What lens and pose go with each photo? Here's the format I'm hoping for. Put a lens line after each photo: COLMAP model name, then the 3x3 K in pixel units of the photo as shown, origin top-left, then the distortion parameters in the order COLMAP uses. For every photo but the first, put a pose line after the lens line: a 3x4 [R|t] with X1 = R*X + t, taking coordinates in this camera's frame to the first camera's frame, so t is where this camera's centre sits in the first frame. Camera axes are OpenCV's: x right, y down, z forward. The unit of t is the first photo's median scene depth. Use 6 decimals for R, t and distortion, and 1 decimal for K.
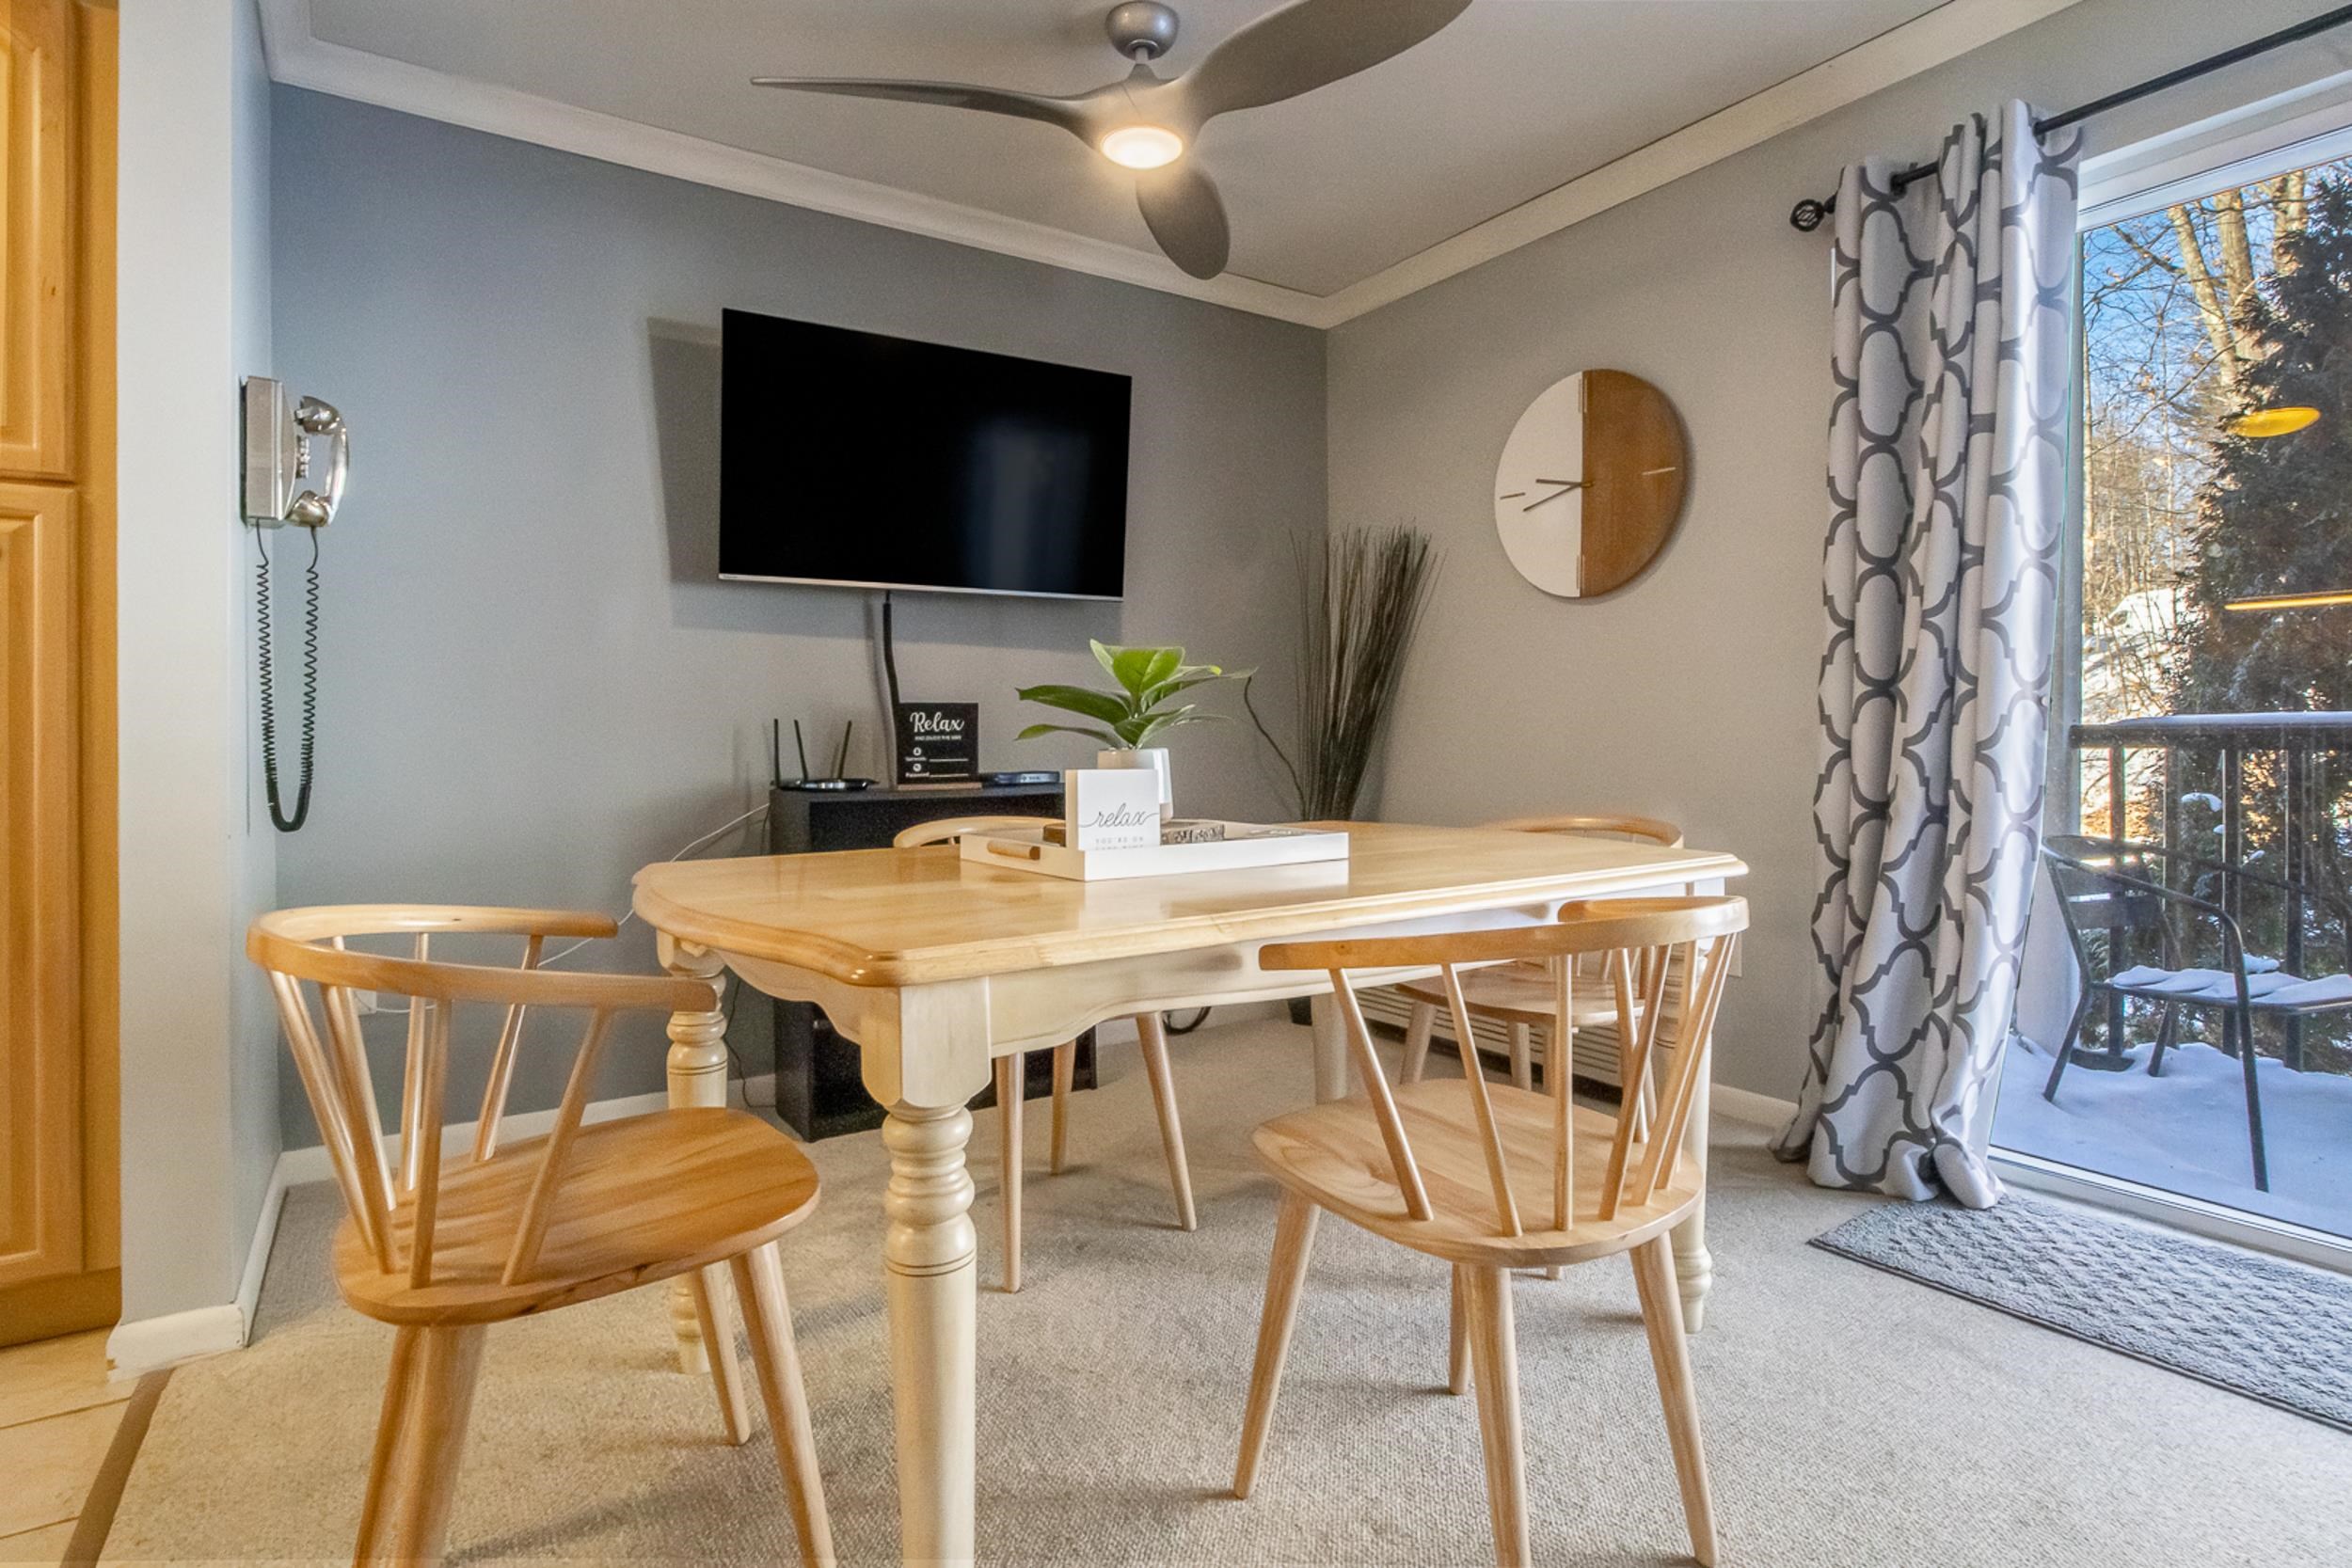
lens RADIAL K [[1176.0, 0, 1180.6], [0, 1176.0, 737.7], [0, 0, 1]] dist [-0.022398, 0.009202]
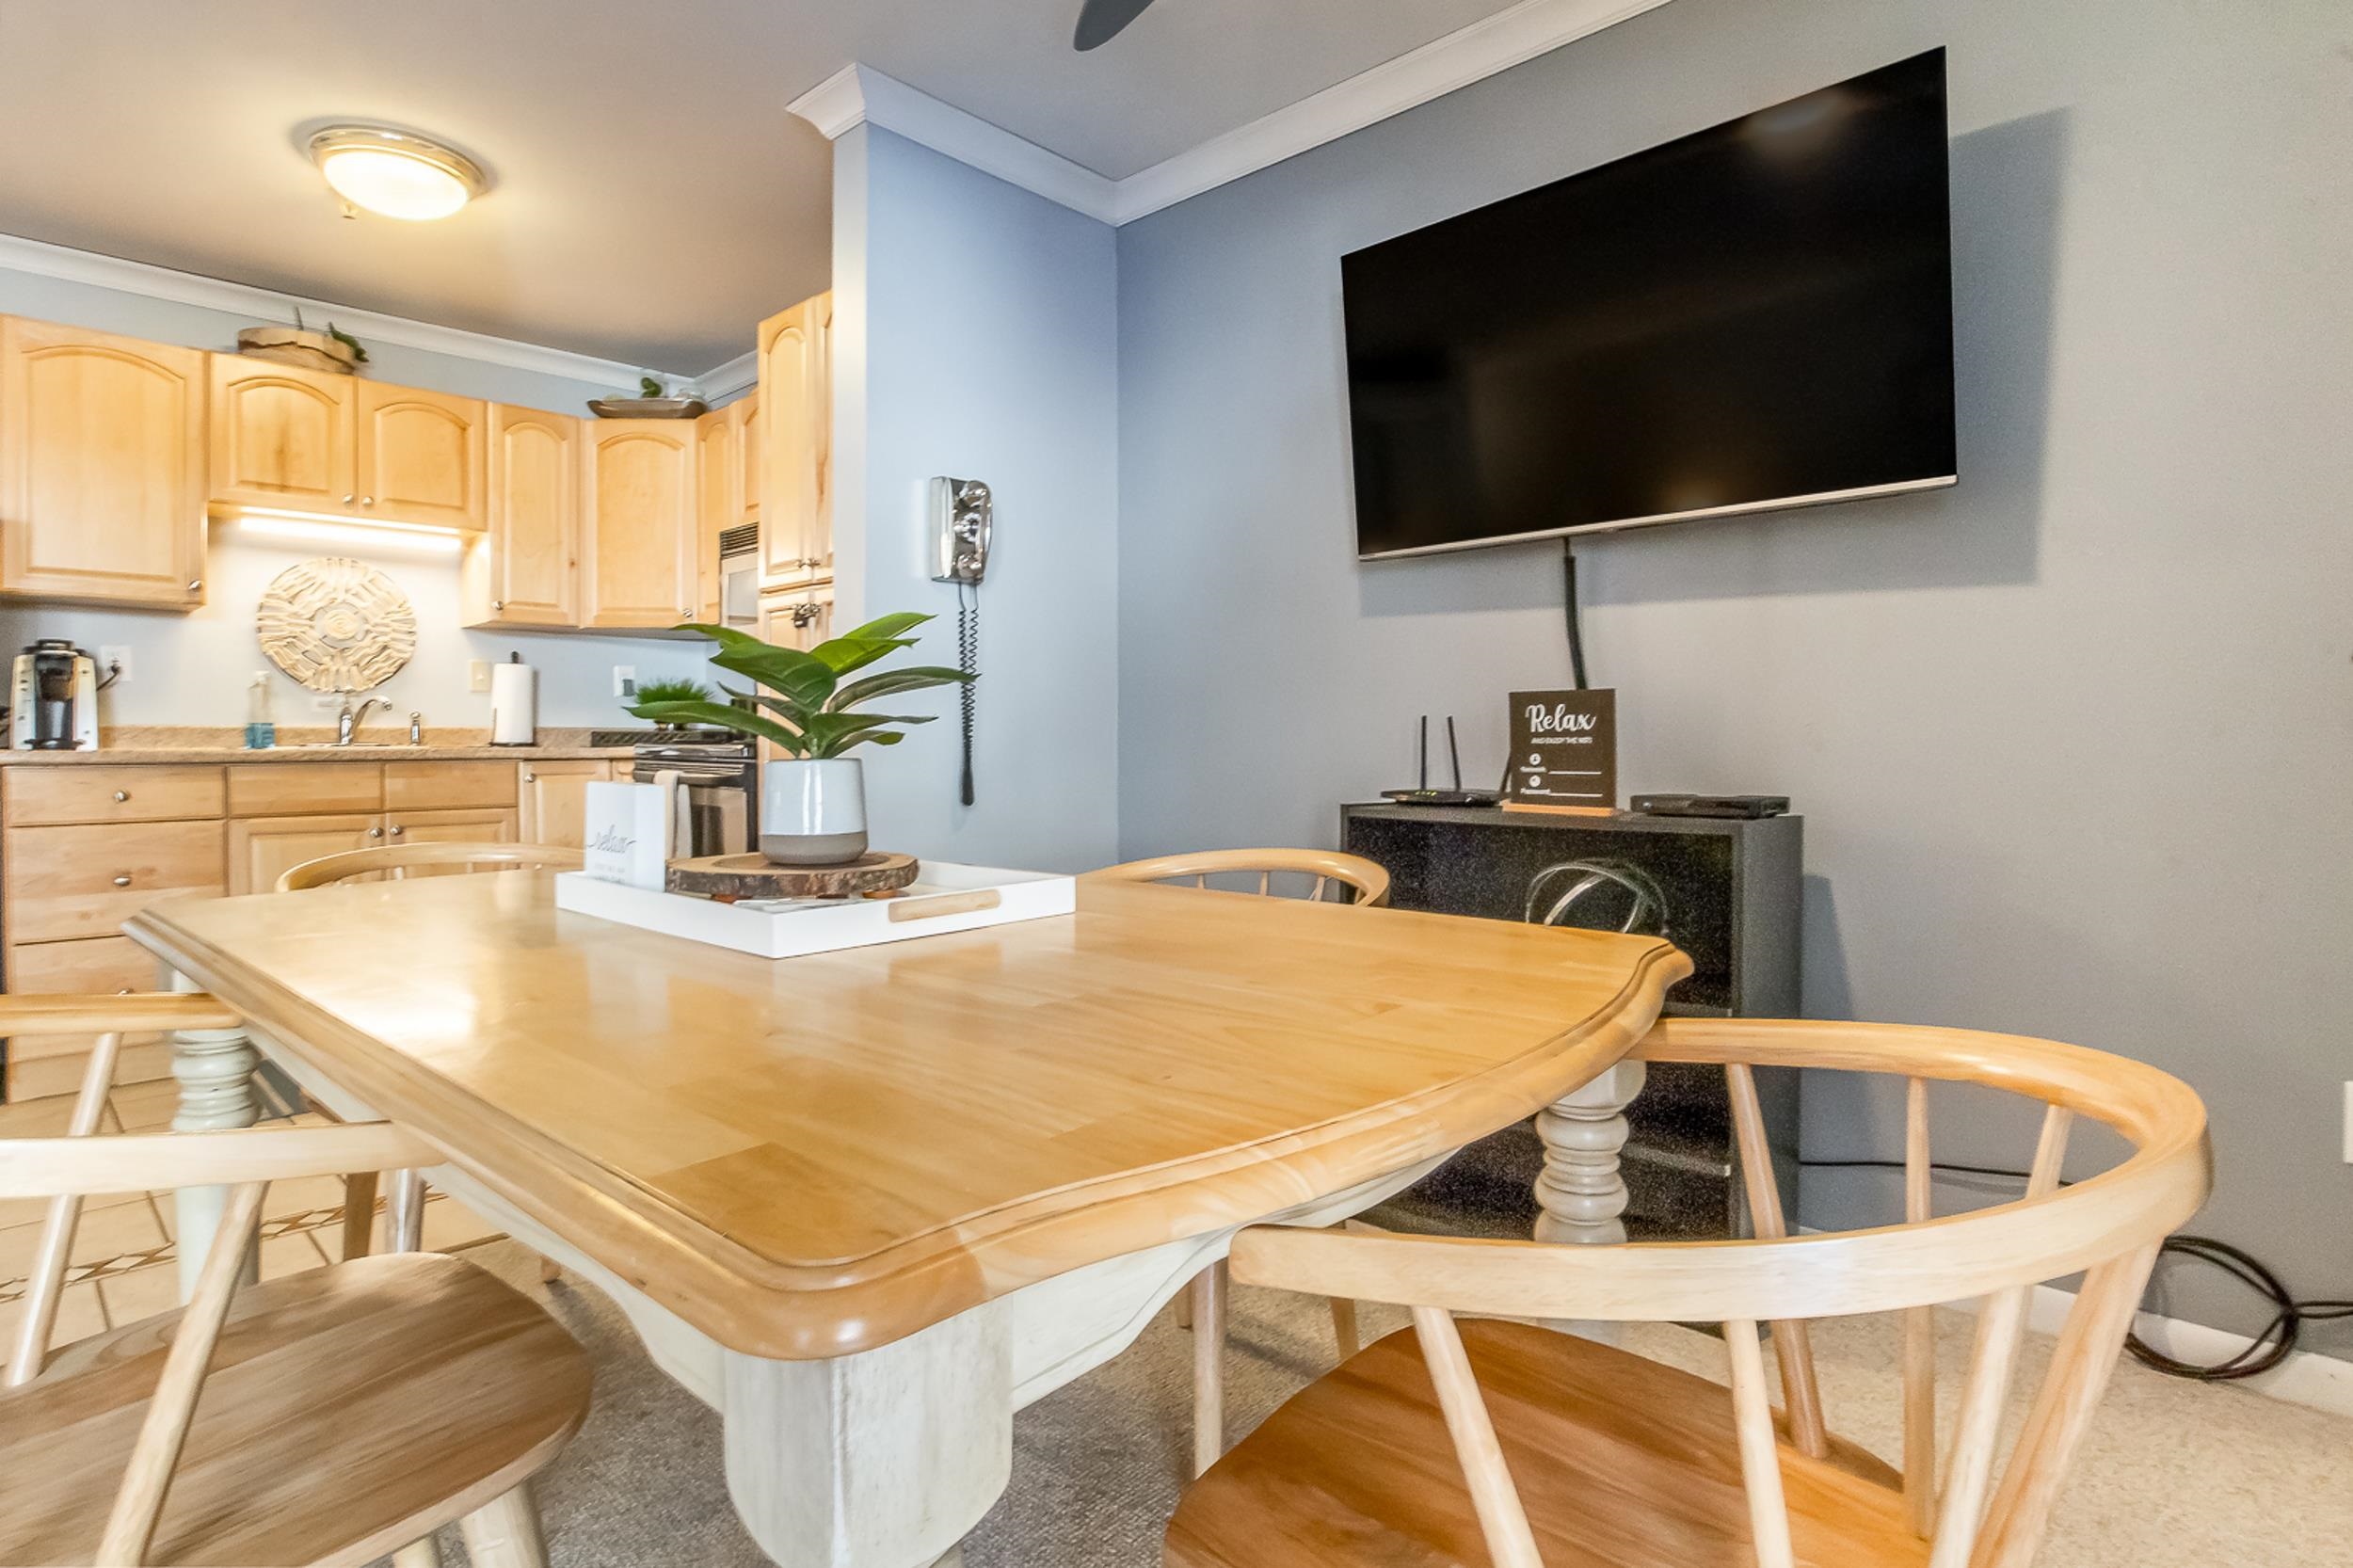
lens RADIAL K [[1185.0, 0, 1174.1], [0, 1185.0, 757.7], [0, 0, 1]] dist [-0.022485, 0.001328]
pose [[0.226328, 0.023185, -0.973775, 0.525897], [-0.003244, 0.999729, 0.023049, -0.006204], [0.974046, -0.002058, 0.226342, 0.769956]]
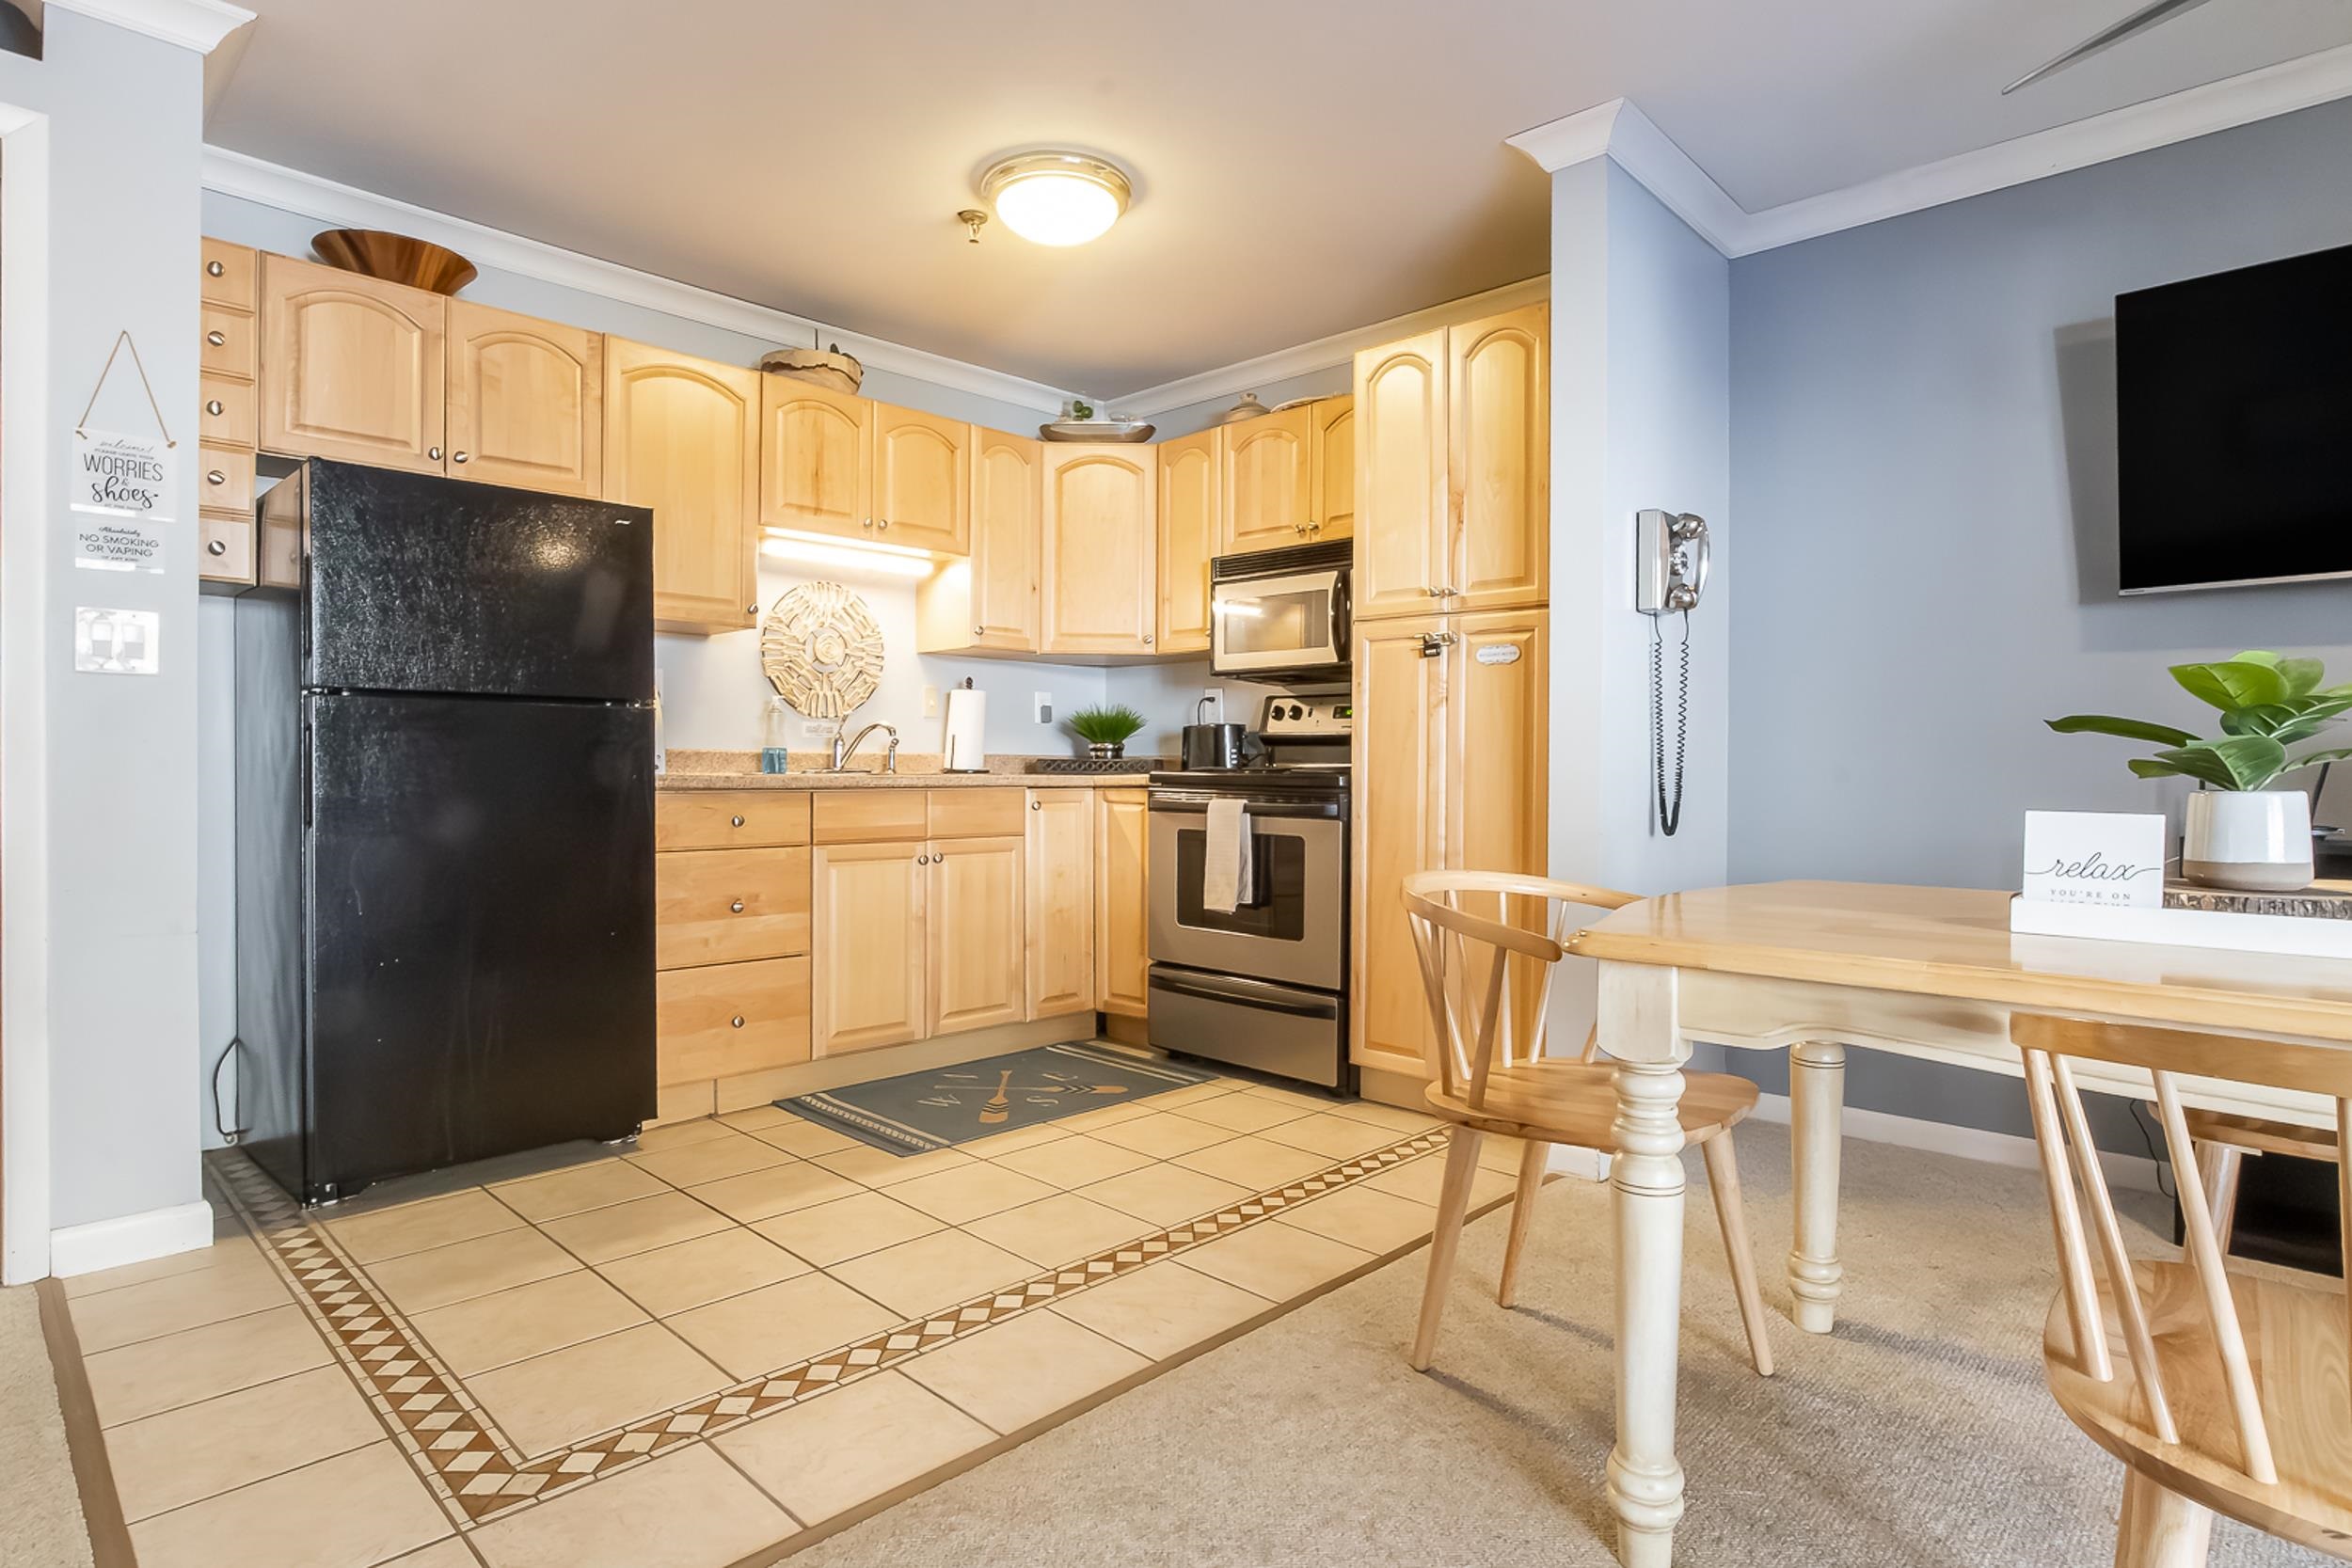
lens RADIAL K [[1242.7, 0, 1176.0], [0, 1242.7, 784.0], [0, 0, 1]] dist [-0.016428, 0.001219]
pose [[0.213799, 0.021444, -0.976642, 0.440190], [-0.009748, 0.999756, 0.019818, -0.002941], [0.976829, 0.005283, 0.213956, 0.105969]]
